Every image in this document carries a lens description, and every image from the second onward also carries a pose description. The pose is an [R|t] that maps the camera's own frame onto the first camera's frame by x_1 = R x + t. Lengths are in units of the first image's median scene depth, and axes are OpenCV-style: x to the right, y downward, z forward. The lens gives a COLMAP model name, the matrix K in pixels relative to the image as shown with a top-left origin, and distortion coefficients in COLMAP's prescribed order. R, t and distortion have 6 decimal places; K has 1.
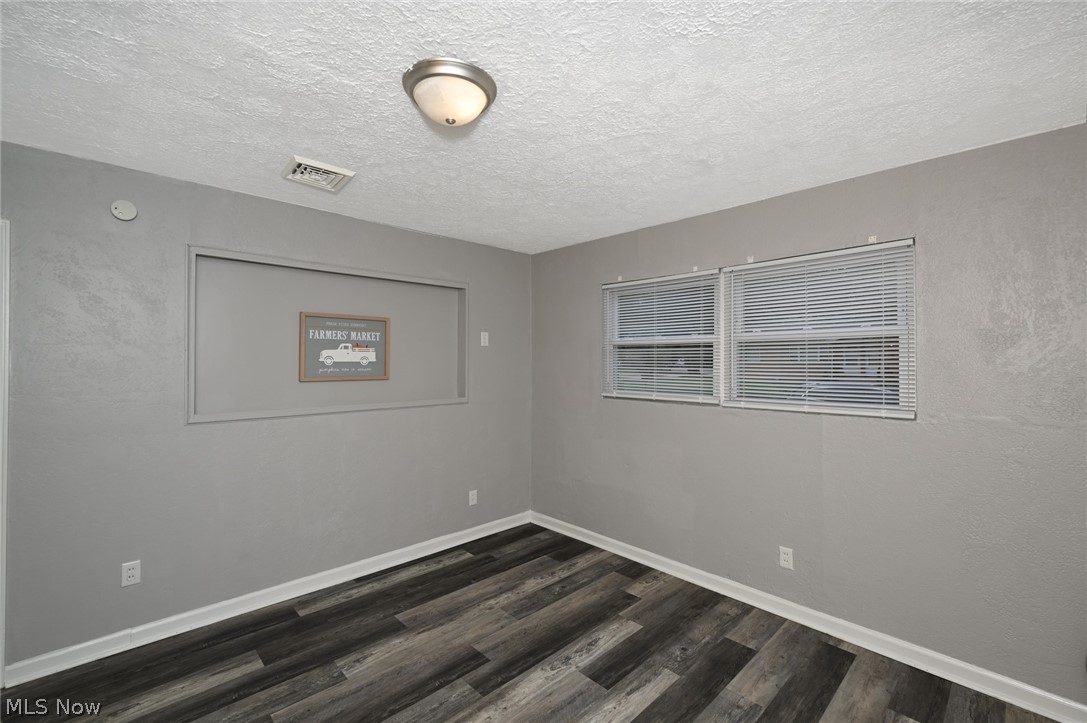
lens RADIAL K [[466.3, 0, 543.5], [0, 466.3, 361.5], [0, 0, 1]] dist [-0.001021, -0.000076]
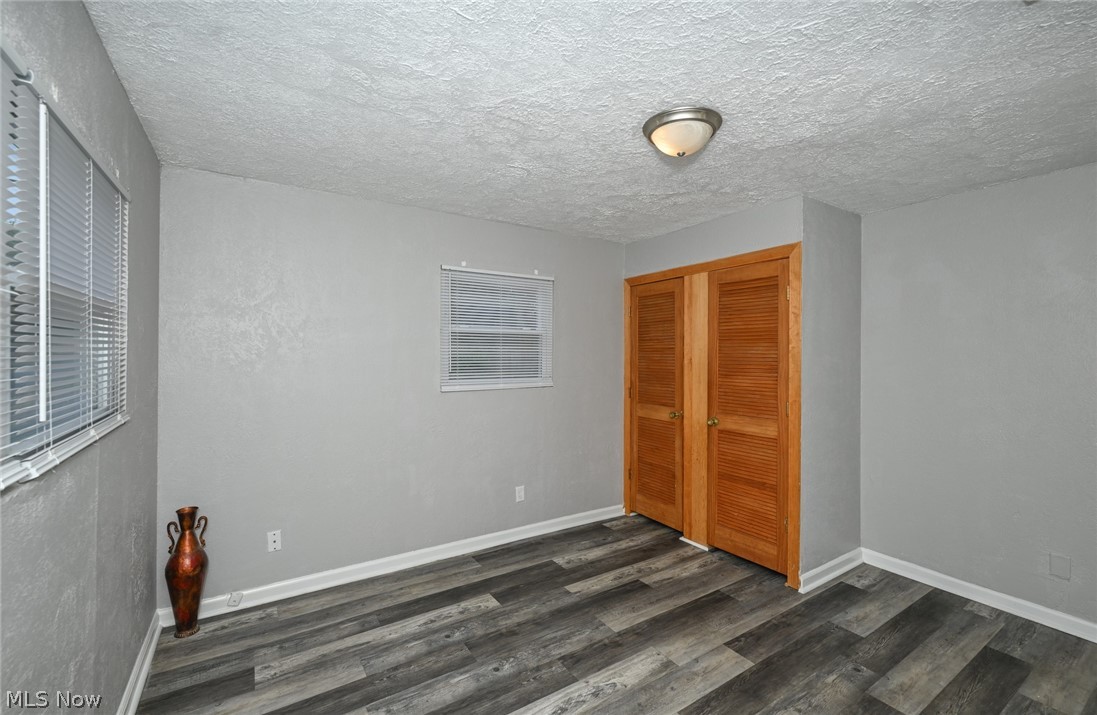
lens RADIAL K [[465.3, 0, 546.1], [0, 465.3, 352.7], [0, 0, 1]] dist [0.000476, -0.000177]
pose [[-0.982352, -0.008806, 0.186835, -0.047395], [-0.008736, 0.999961, 0.001200, 0.000523], [-0.186838, -0.000454, -0.982391, 1.269279]]
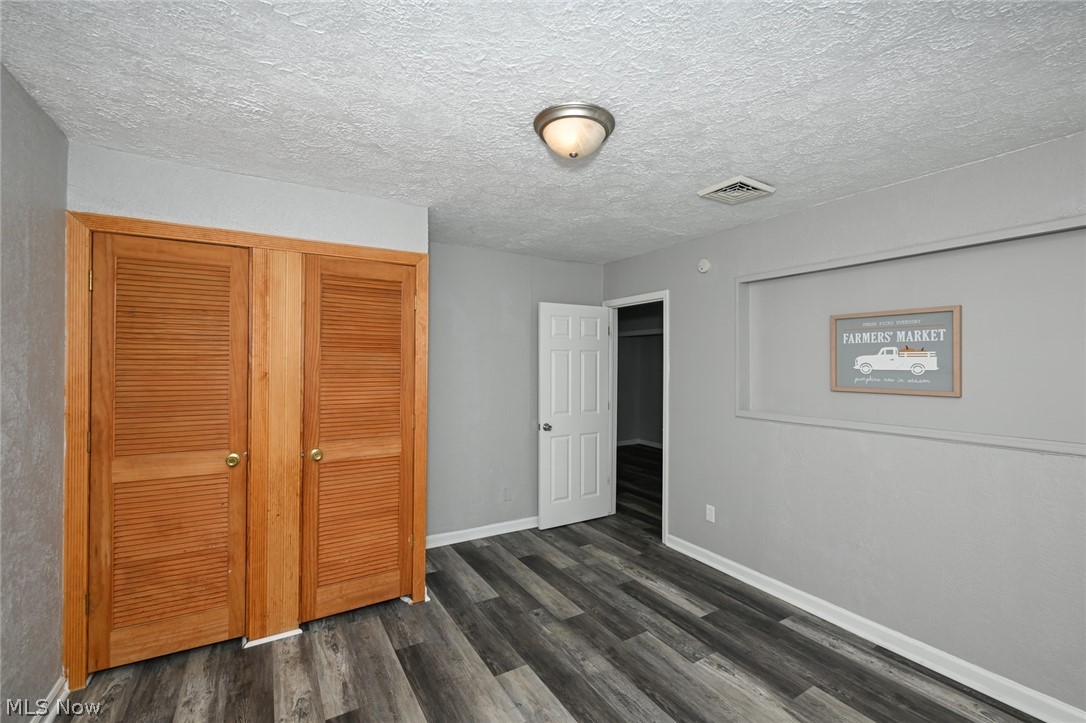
lens RADIAL K [[459.7, 0, 548.3], [0, 459.7, 362.3], [0, 0, 1]] dist [-0.001401, -0.000142]
pose [[-0.211512, -0.006371, -0.977355, 0.510673], [-0.009267, 0.999947, -0.004512, -0.004198], [0.977332, 0.008103, -0.211560, 0.660098]]
